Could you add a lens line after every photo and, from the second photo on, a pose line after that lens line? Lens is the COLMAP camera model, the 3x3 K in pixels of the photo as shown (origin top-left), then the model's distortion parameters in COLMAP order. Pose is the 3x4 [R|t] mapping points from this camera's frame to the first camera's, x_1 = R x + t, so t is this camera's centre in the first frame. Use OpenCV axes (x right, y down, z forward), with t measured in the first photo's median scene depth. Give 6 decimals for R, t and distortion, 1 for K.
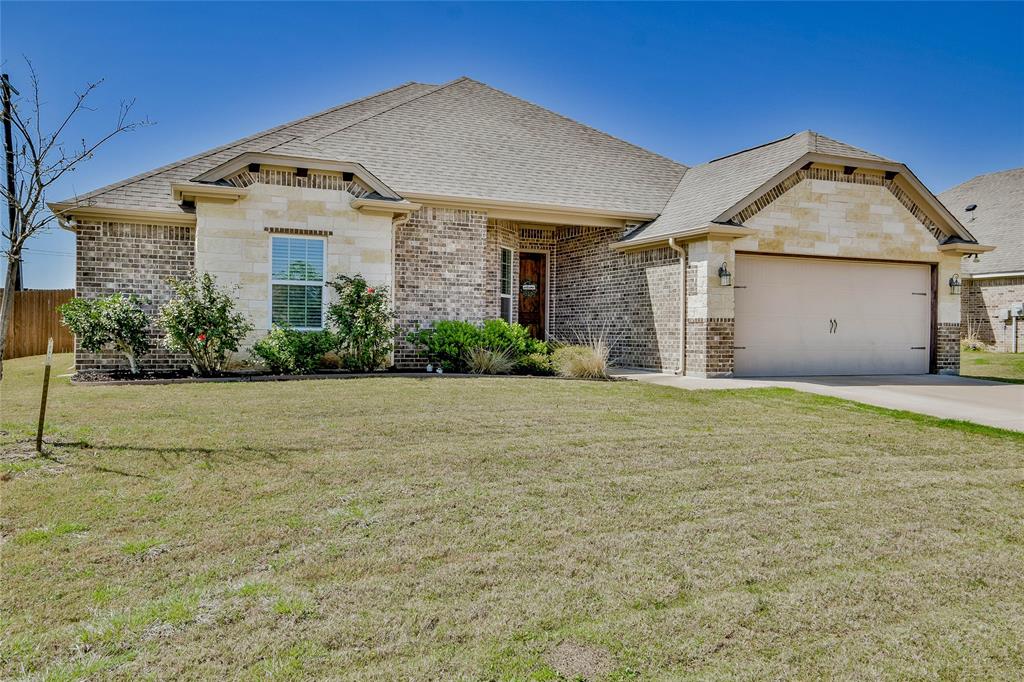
lens RADIAL K [[736.8, 0, 511.0], [0, 736.8, 340.6], [0, 0, 1]] dist [-0.000803, -0.000050]
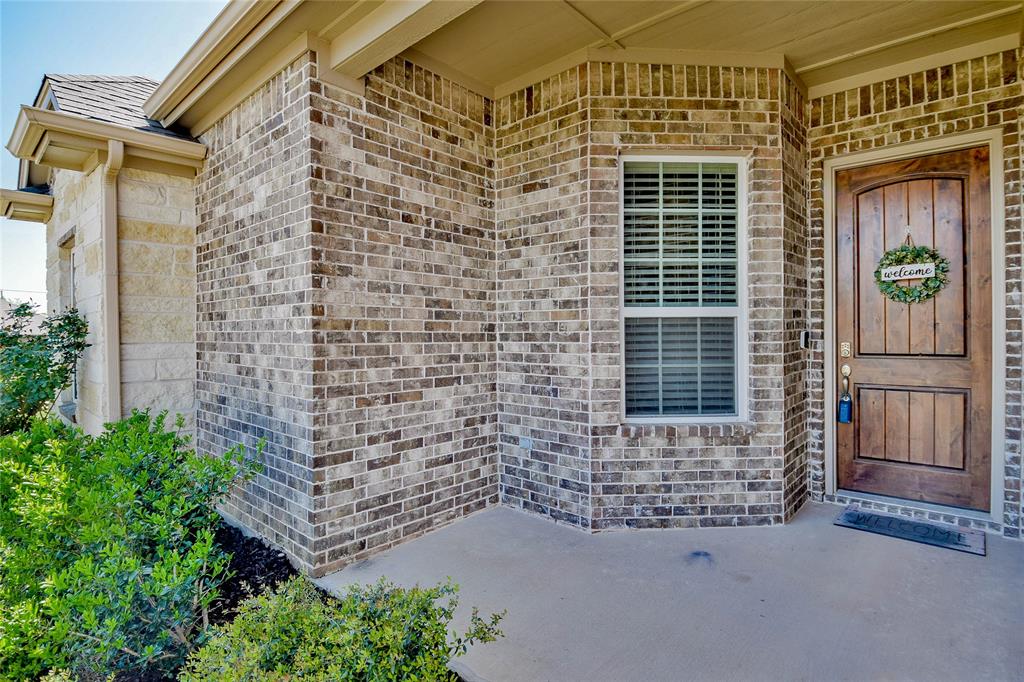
lens RADIAL K [[520.5, 0, 511.0], [0, 520.5, 333.5], [0, 0, 1]] dist [-0.003457, -0.015873]
pose [[0.400391, 0.010649, -0.916283, 0.163107], [-0.003961, 0.999943, 0.009891, -0.052184], [0.916336, -0.000331, 0.400410, 0.822257]]
